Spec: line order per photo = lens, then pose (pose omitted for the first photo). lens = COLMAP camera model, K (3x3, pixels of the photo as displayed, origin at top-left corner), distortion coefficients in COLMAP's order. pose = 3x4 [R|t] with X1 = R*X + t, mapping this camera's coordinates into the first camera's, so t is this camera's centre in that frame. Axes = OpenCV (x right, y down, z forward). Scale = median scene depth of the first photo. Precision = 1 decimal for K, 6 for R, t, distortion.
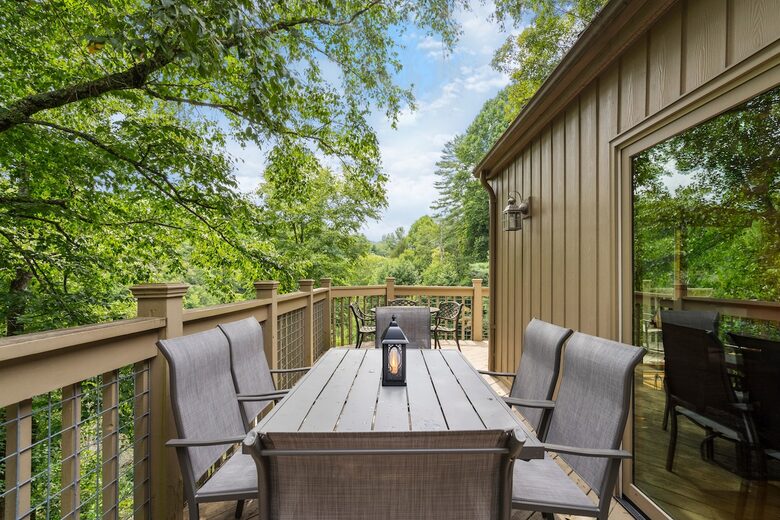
lens RADIAL K [[366.1, 0, 394.9], [0, 366.1, 273.8], [0, 0, 1]] dist [-0.001623, 0.000206]
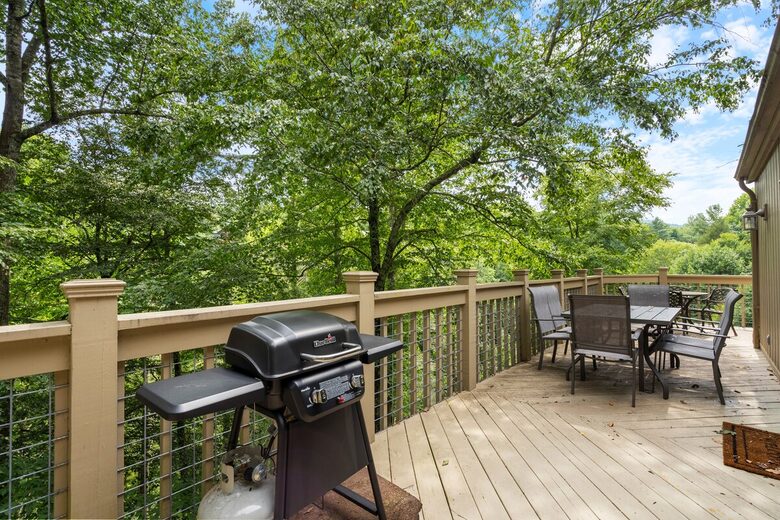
lens RADIAL K [[358.9, 0, 390.0], [0, 358.9, 260.0], [0, 0, 1]] dist [0.000048, -0.001317]
pose [[0.743631, -0.030294, -0.667903, 0.035672], [0.016076, 0.999494, -0.027434, 0.001281], [0.668397, 0.009663, 0.743742, -0.139926]]
